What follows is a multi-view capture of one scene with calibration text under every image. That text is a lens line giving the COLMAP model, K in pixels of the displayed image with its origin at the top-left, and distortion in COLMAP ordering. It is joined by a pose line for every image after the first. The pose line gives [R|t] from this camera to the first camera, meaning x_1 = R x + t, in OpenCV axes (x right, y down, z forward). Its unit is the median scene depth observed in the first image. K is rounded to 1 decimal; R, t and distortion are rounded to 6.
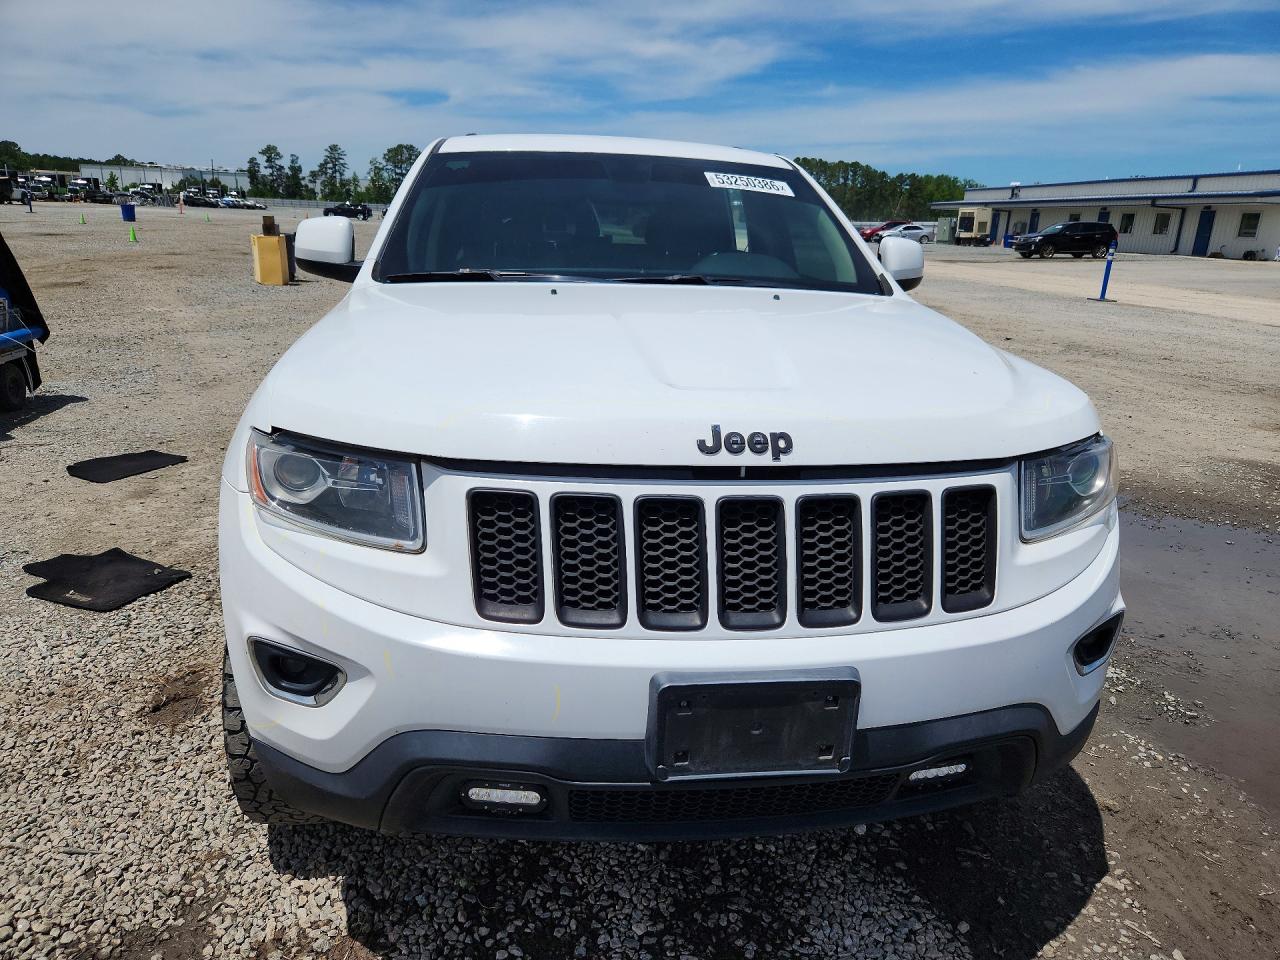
lens RADIAL K [[980.9, 0, 639.8], [0, 980.9, 477.7], [0, 0, 1]] dist [0.006194, -0.009202]
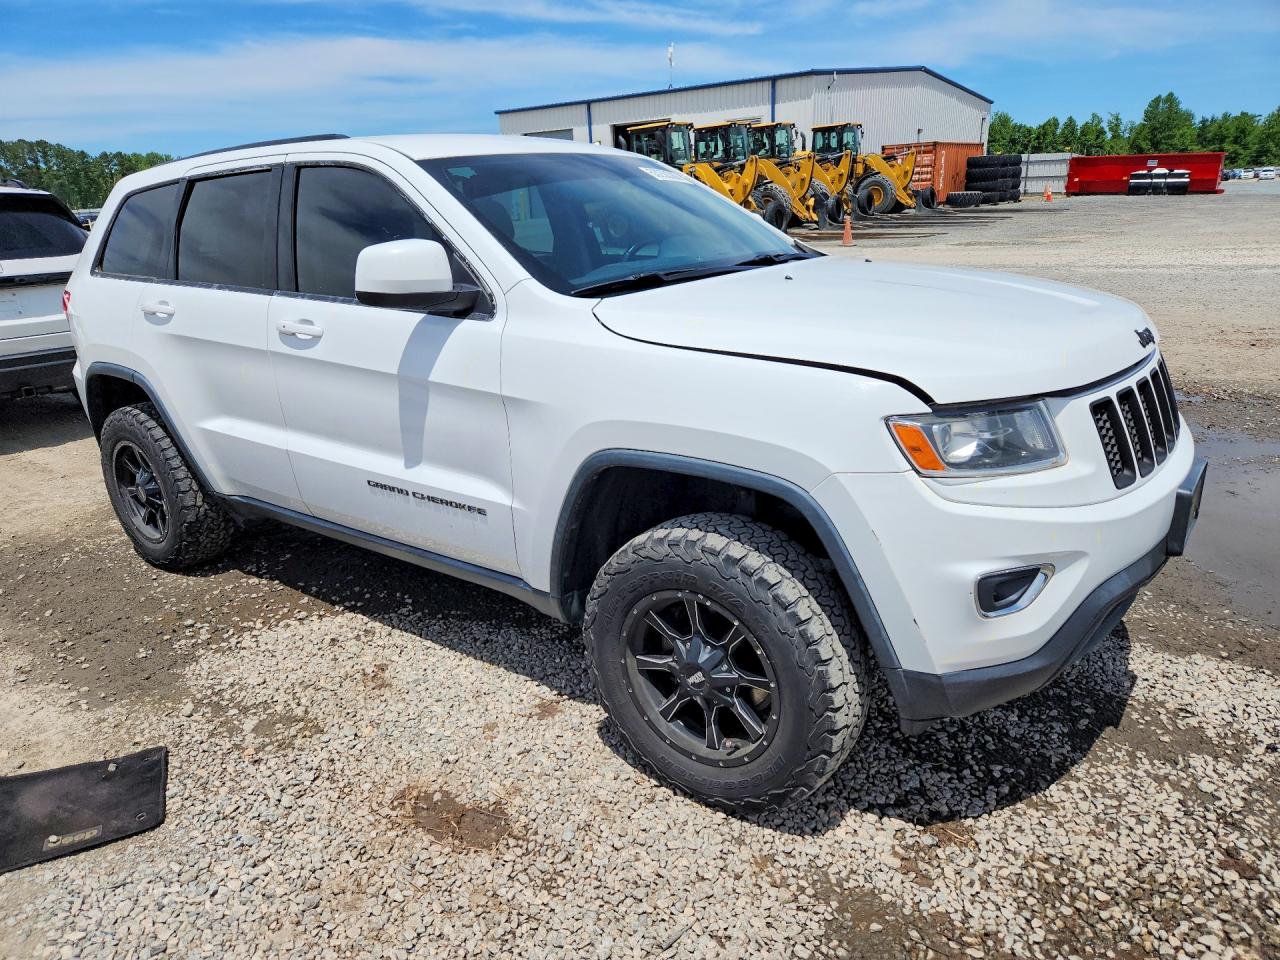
lens RADIAL K [[980.9, 0, 637.2], [0, 980.9, 488.1], [0, 0, 1]] dist [0.006194, -0.009202]
pose [[0.652588, -0.269541, 0.708150, -0.140669], [0.243864, 0.959577, 0.140511, -0.019937], [-0.717397, 0.080996, 0.691940, 0.044434]]
